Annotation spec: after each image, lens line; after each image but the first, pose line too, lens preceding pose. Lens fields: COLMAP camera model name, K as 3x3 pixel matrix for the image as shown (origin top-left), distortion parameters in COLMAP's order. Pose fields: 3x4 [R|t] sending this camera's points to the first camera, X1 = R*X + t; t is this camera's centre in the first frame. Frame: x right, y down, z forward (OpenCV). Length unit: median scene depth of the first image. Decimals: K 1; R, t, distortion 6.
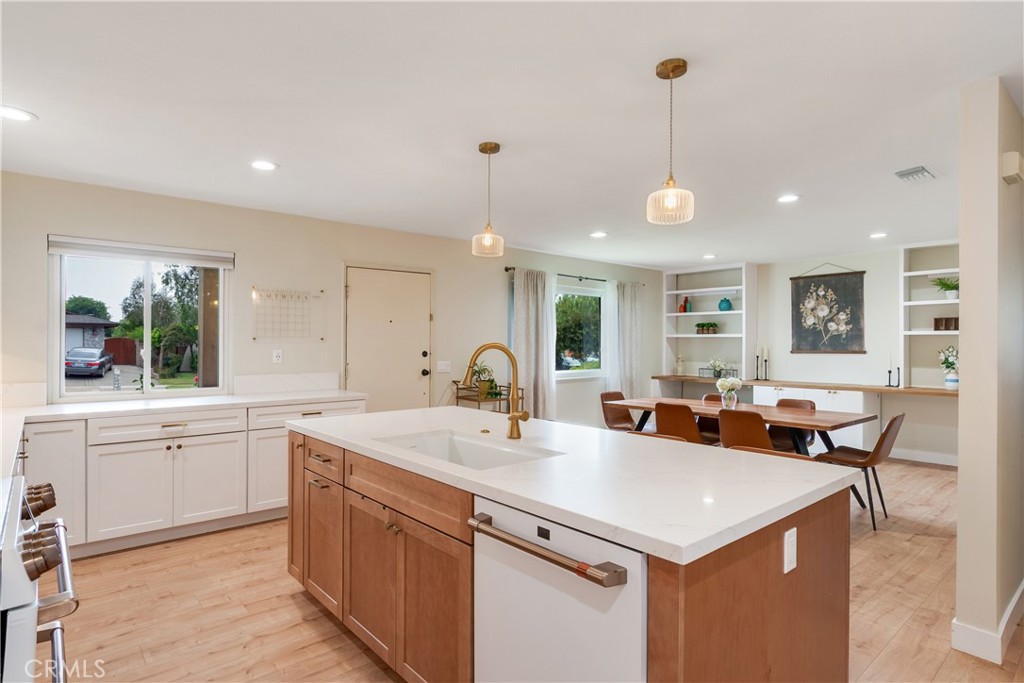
lens RADIAL K [[546.7, 0, 489.6], [0, 546.7, 357.0], [0, 0, 1]] dist [0.003259, -0.000231]
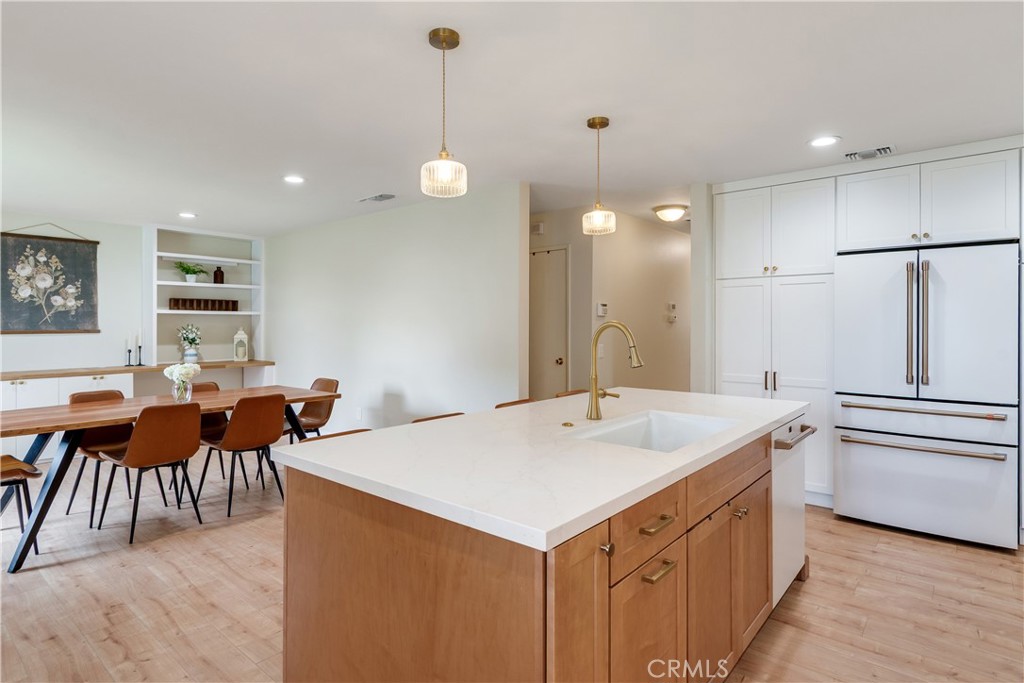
lens RADIAL K [[554.4, 0, 497.0], [0, 554.4, 330.7], [0, 0, 1]] dist [0.000773, -0.000619]
pose [[-0.157949, -0.009816, 0.987399, -0.314179], [0.024282, 0.999610, 0.013822, -0.006220], [-0.987149, 0.026159, -0.157649, 0.482504]]
